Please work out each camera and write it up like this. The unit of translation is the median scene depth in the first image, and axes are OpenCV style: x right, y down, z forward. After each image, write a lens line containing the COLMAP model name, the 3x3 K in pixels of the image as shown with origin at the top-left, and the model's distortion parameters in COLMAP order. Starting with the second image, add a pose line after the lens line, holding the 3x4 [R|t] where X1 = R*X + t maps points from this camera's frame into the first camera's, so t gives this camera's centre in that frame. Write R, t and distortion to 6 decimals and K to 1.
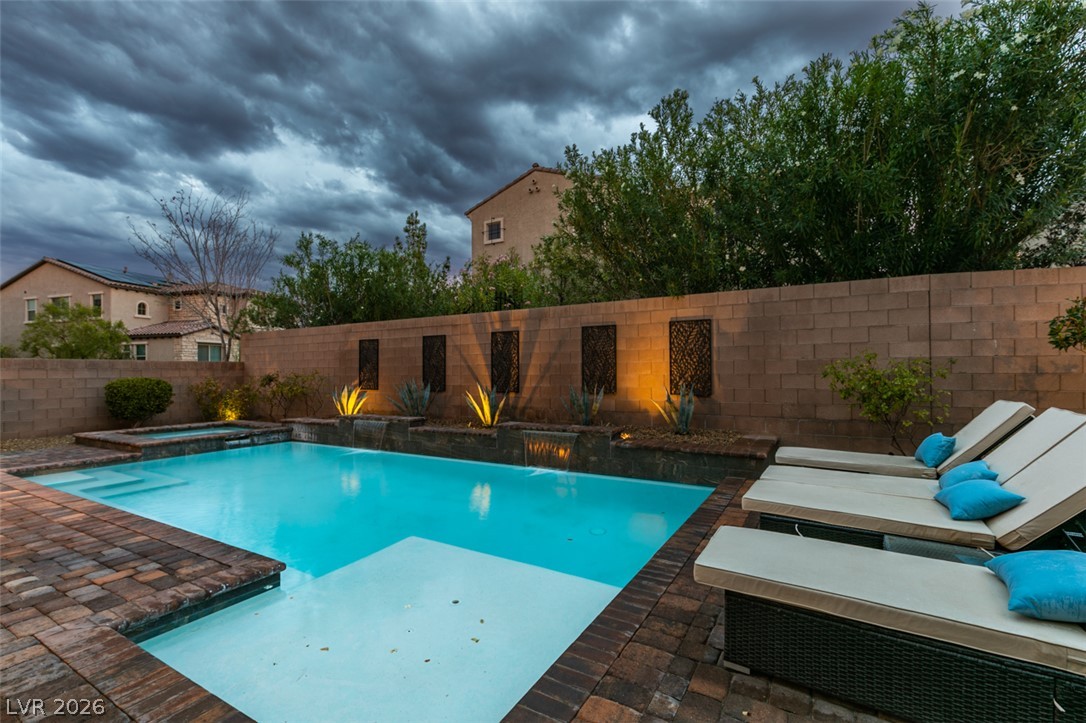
lens RADIAL K [[487.4, 0, 545.8], [0, 487.4, 370.1], [0, 0, 1]] dist [0.006049, -0.000375]
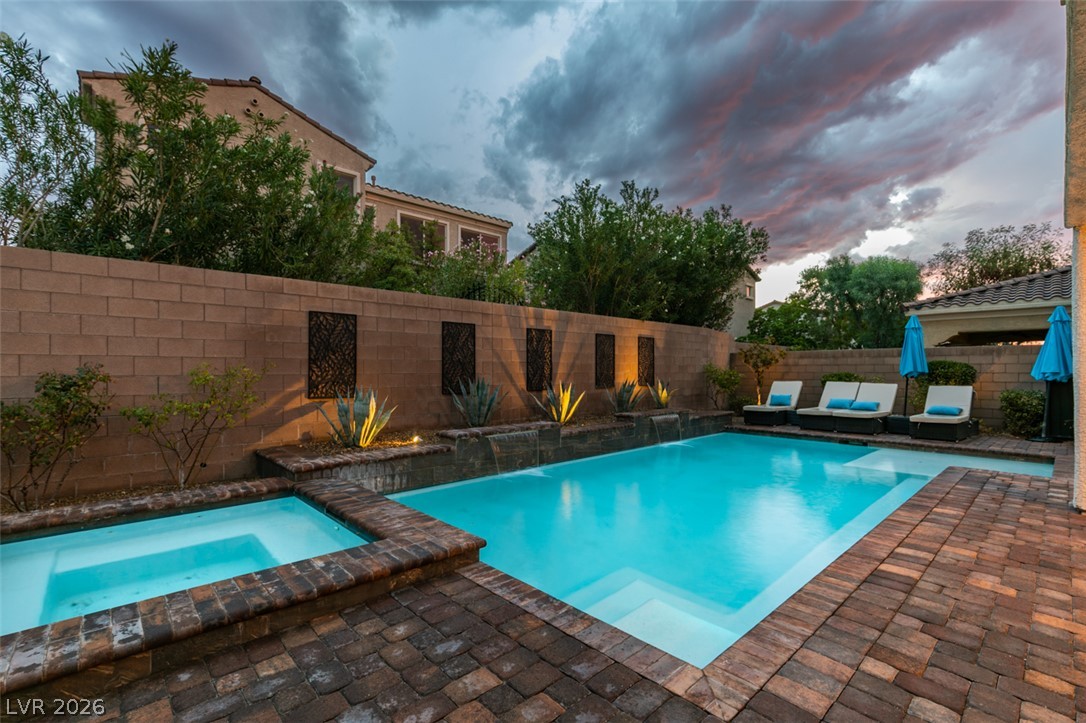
lens RADIAL K [[487.4, 0, 538.0], [0, 487.4, 367.2], [0, 0, 1]] dist [0.006049, -0.000375]
pose [[0.287587, 0.015730, 0.957625, -1.041660], [-0.002039, 0.999873, -0.015812, 0.013869], [-0.957752, 0.002594, 0.287583, 0.724968]]
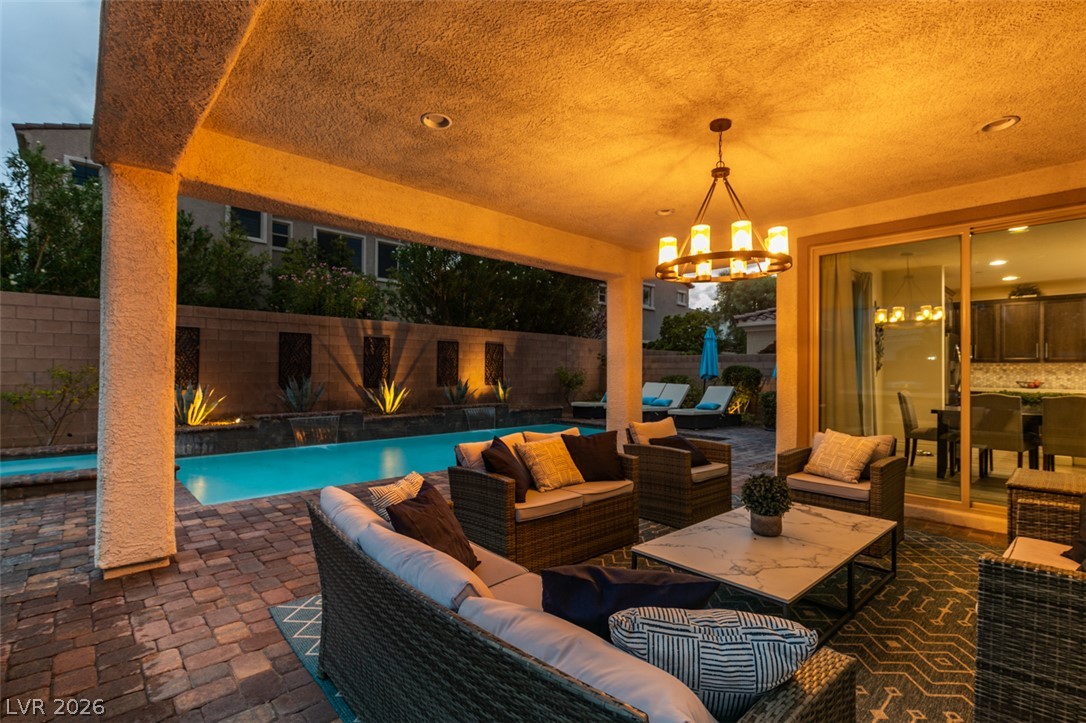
lens RADIAL K [[506.0, 0, 535.6], [0, 506.0, 364.5], [0, 0, 1]] dist [0.000486, -0.000722]
pose [[0.286002, 0.026202, 0.957871, -1.198018], [-0.010616, 0.999651, -0.024175, 0.015328], [-0.958170, -0.003254, 0.286181, 0.256615]]
